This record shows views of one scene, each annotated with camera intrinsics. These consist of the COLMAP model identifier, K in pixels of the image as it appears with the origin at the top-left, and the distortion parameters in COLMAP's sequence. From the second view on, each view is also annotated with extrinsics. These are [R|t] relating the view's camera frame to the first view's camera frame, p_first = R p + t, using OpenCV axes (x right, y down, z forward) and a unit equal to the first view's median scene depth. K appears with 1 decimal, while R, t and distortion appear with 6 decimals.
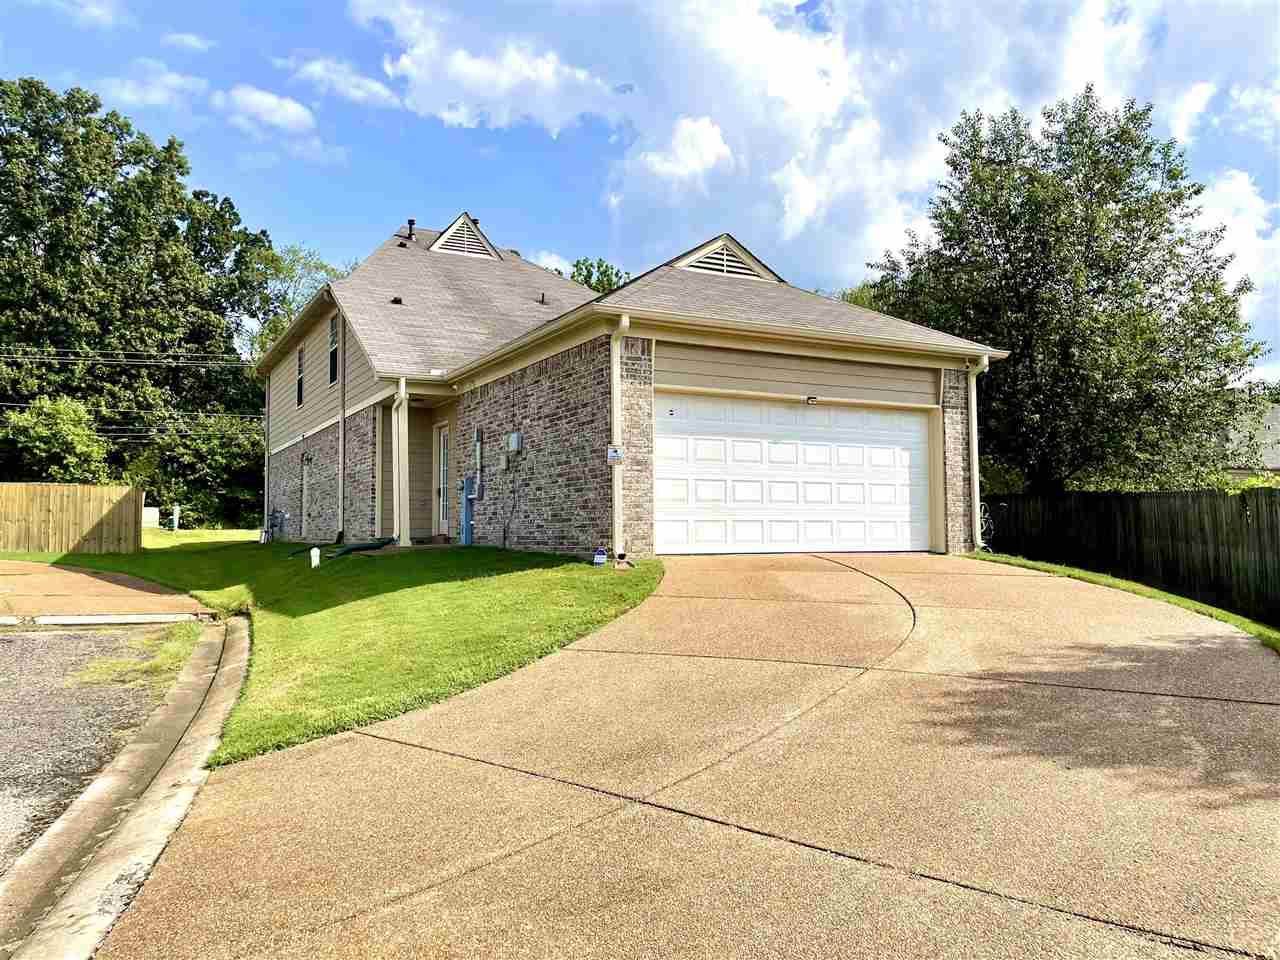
lens RADIAL K [[974.2, 0, 627.1], [0, 974.2, 476.2], [0, 0, 1]] dist [0.053842, -0.051812]
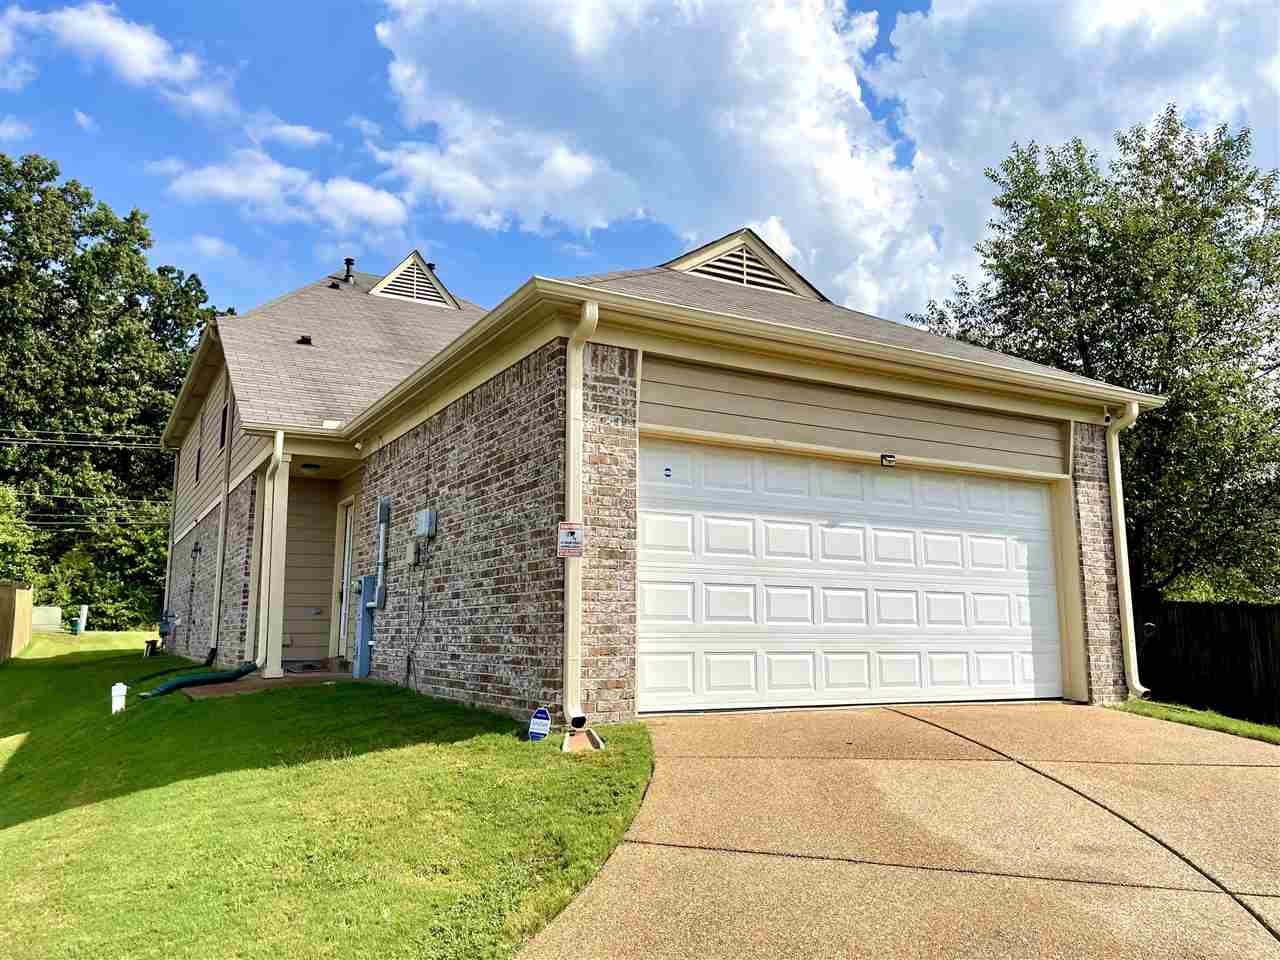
lens RADIAL K [[974.2, 0, 638.9], [0, 974.2, 468.6], [0, 0, 1]] dist [0.053842, -0.051812]
pose [[0.999693, 0.012794, 0.021208, 0.011222], [-0.010446, 0.994164, -0.107369, -0.001756], [-0.022458, 0.107114, 0.993993, 0.308879]]
